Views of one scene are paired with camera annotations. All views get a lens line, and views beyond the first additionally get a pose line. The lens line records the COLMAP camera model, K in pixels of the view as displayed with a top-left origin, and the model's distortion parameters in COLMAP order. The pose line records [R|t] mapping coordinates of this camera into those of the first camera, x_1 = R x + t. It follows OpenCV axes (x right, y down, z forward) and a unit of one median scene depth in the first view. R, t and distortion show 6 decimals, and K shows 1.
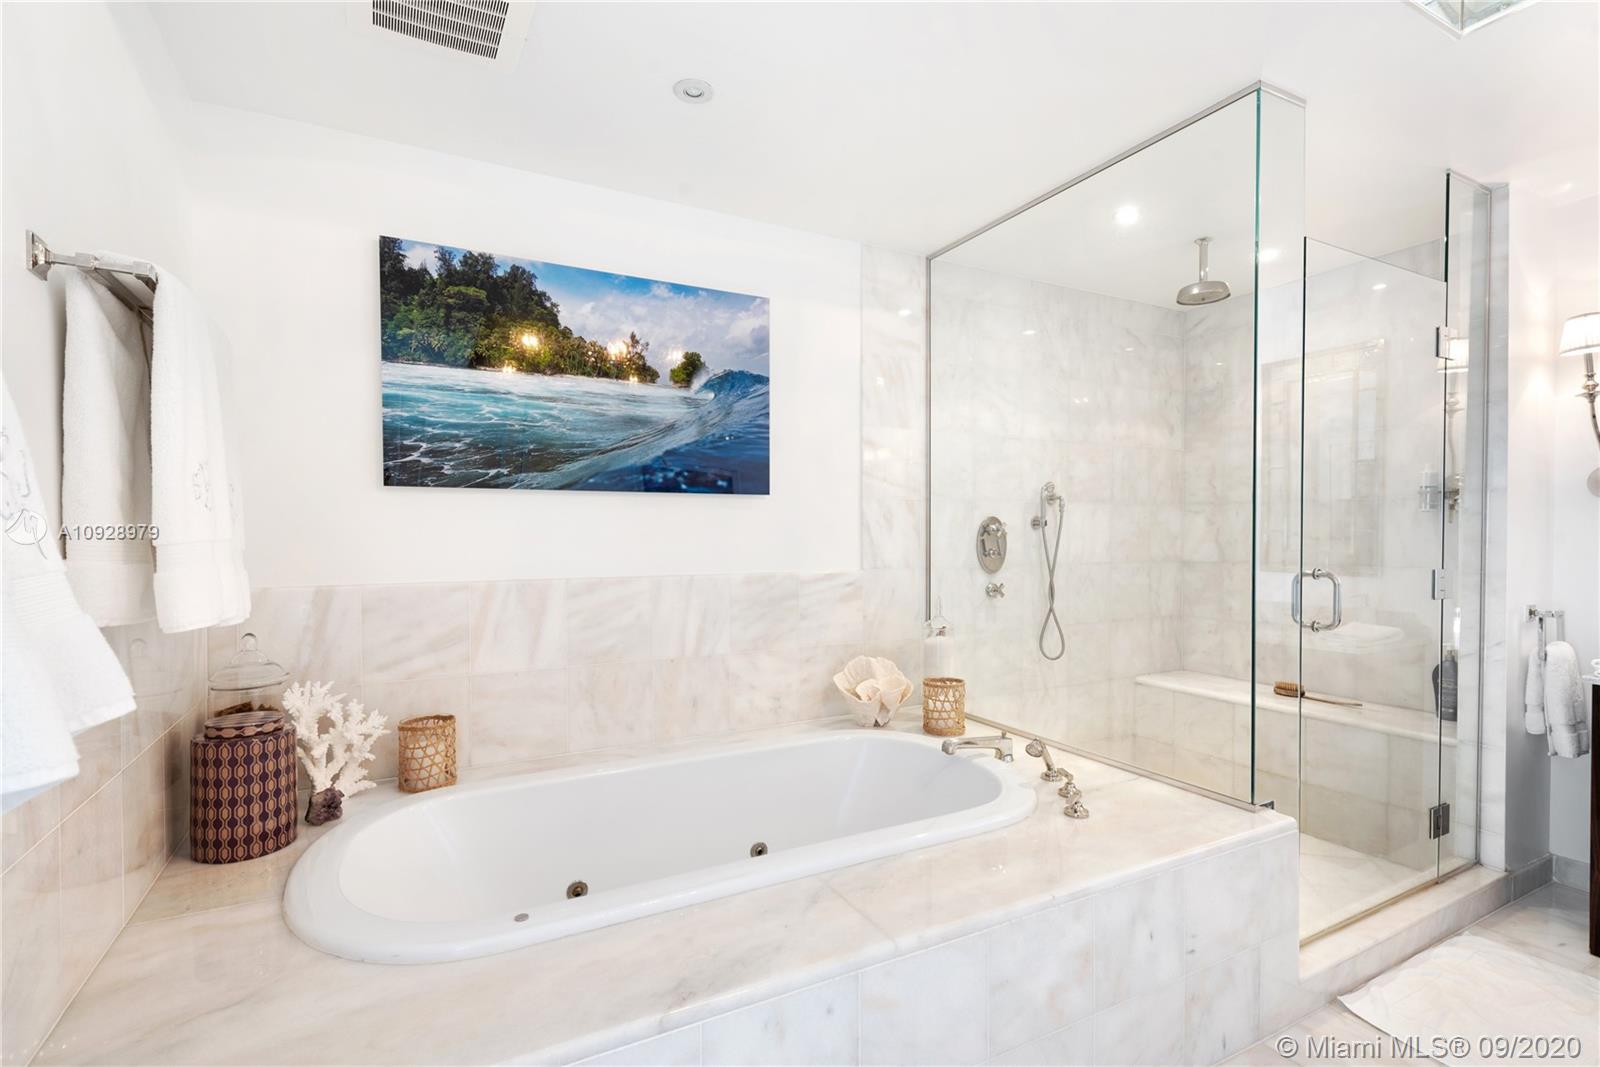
lens RADIAL K [[752.5, 0, 796.0], [0, 752.5, 539.7], [0, 0, 1]] dist [0.004568, 0.000604]
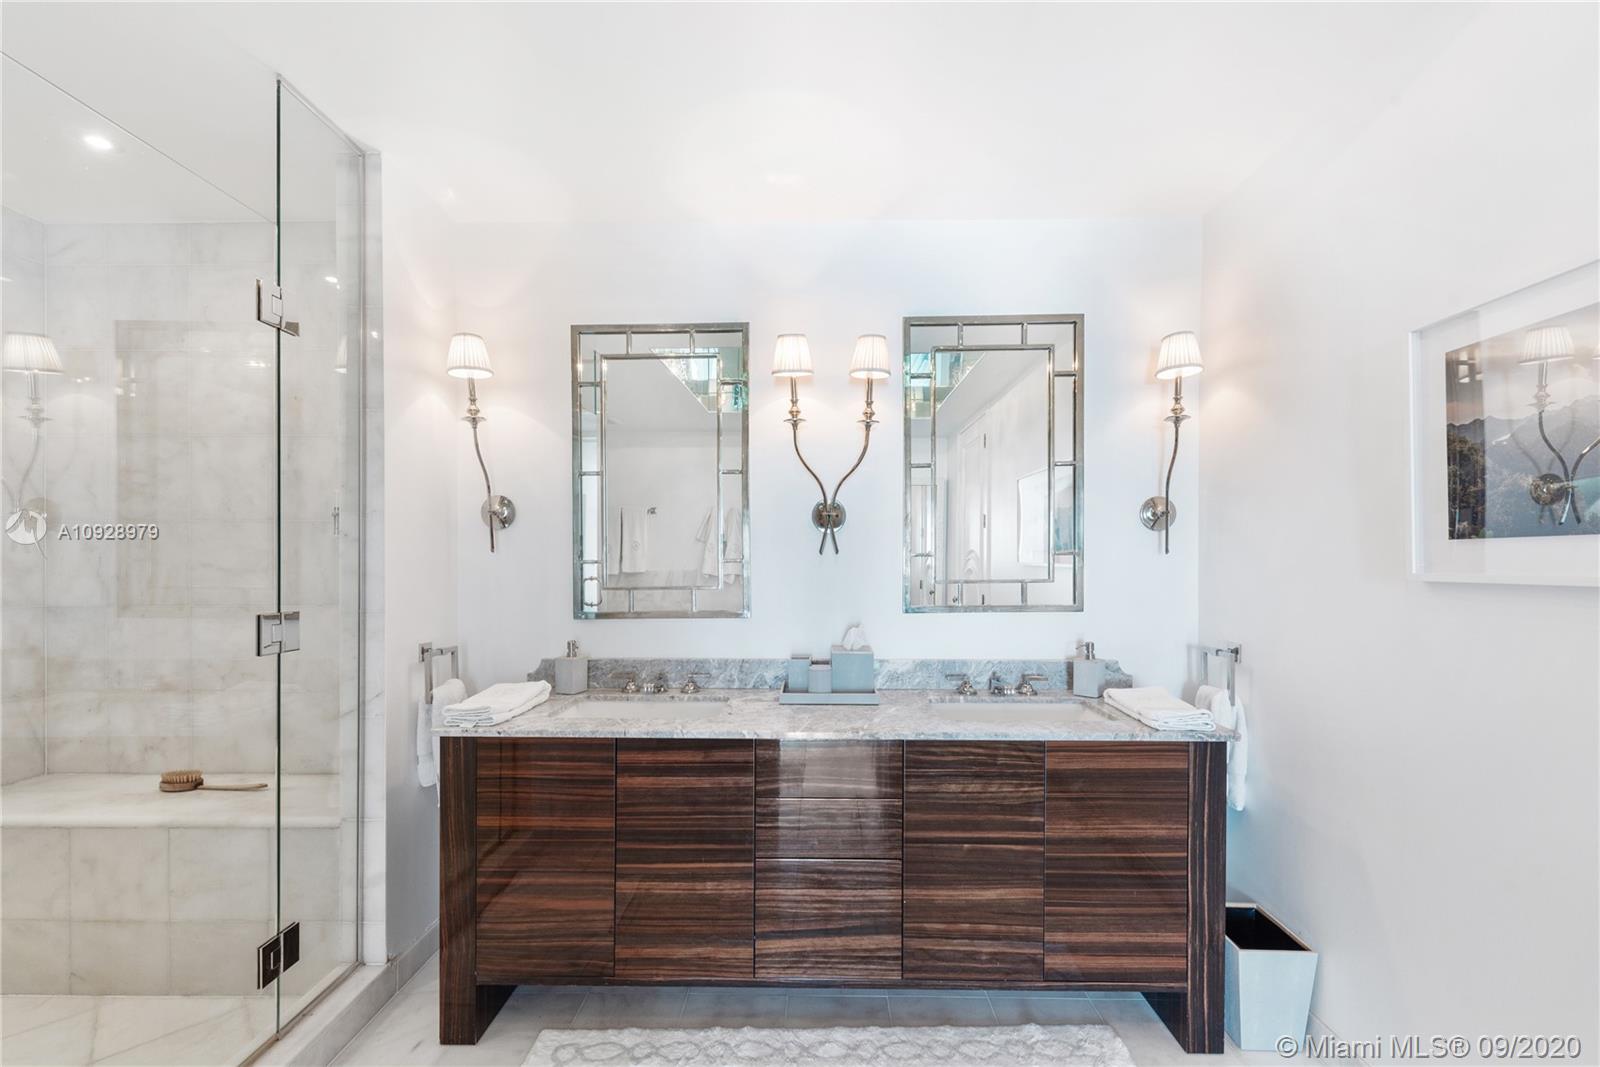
lens RADIAL K [[673.2, 0, 802.4], [0, 673.2, 559.8], [0, 0, 1]] dist [0.009278, -0.000227]
pose [[0.480959, 0.001641, 0.876742, 0.505471], [0.009330, 0.999932, -0.006990, -0.003271], [-0.876694, 0.011542, 0.480911, 0.224518]]
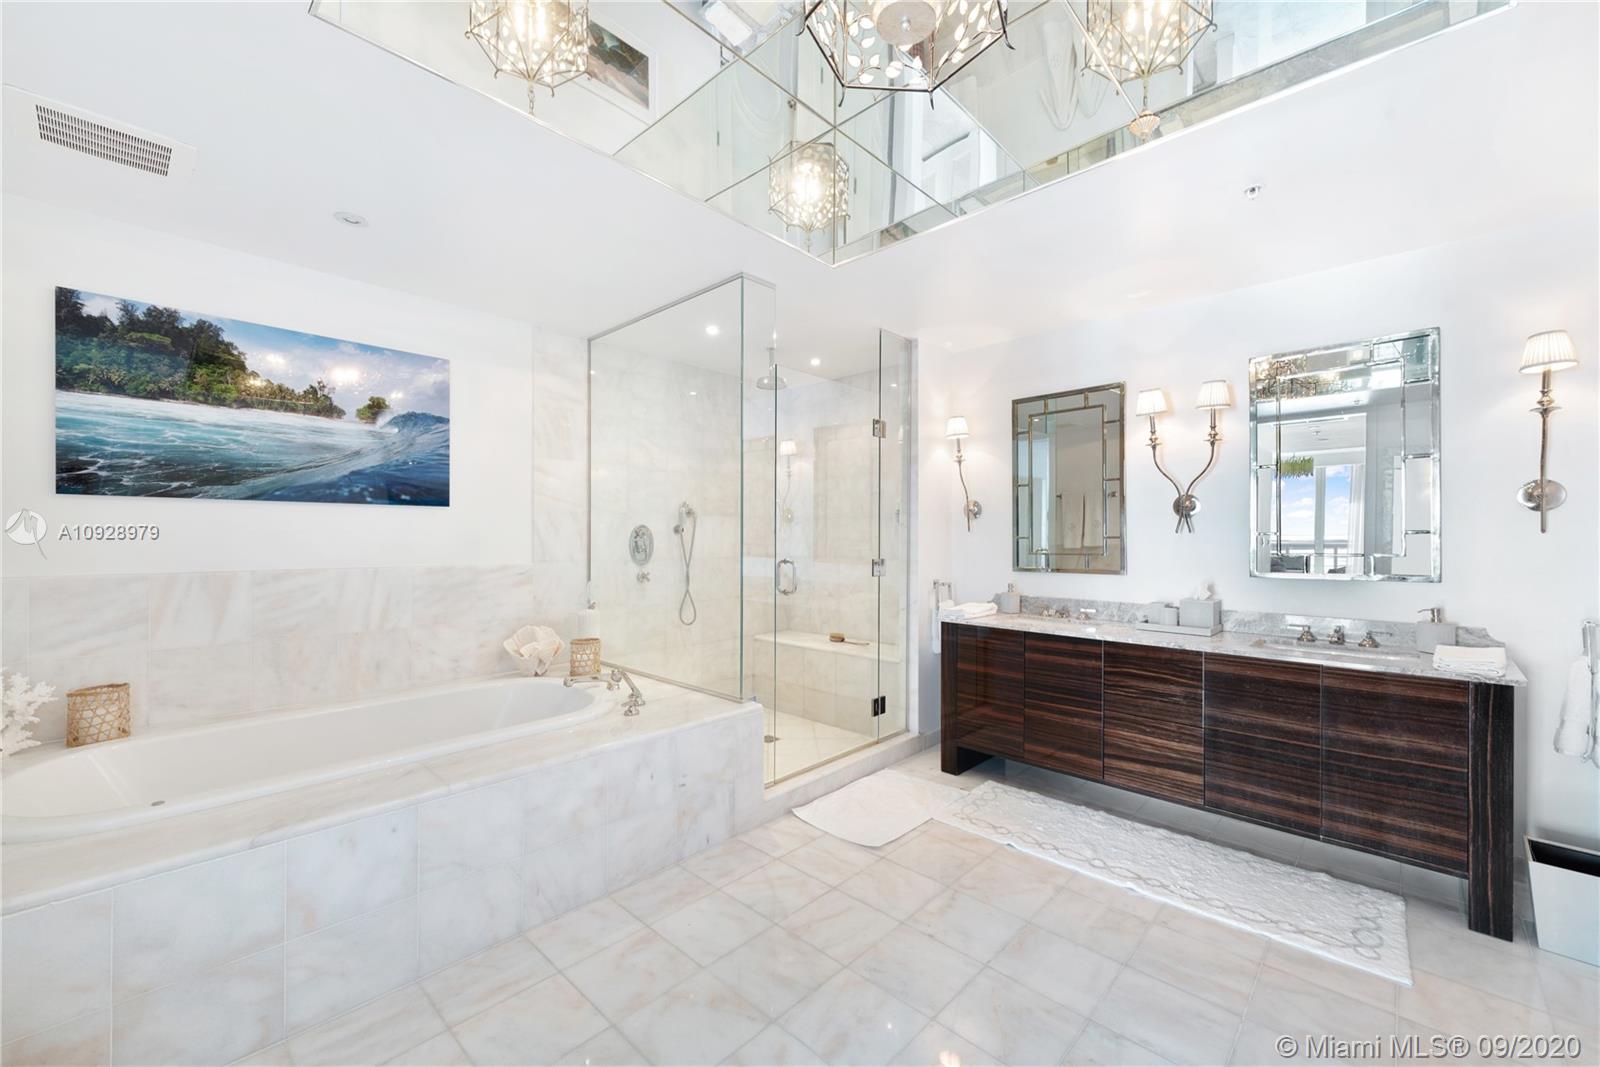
lens RADIAL K [[628.0, 0, 799.5], [0, 628.0, 533.2], [0, 0, 1]] dist [-0.000321, -0.000507]
pose [[0.944663, 0.007138, 0.327963, 0.209079], [-0.002306, 0.999883, -0.015121, 0.003038], [-0.328033, 0.013528, 0.944569, -0.281887]]
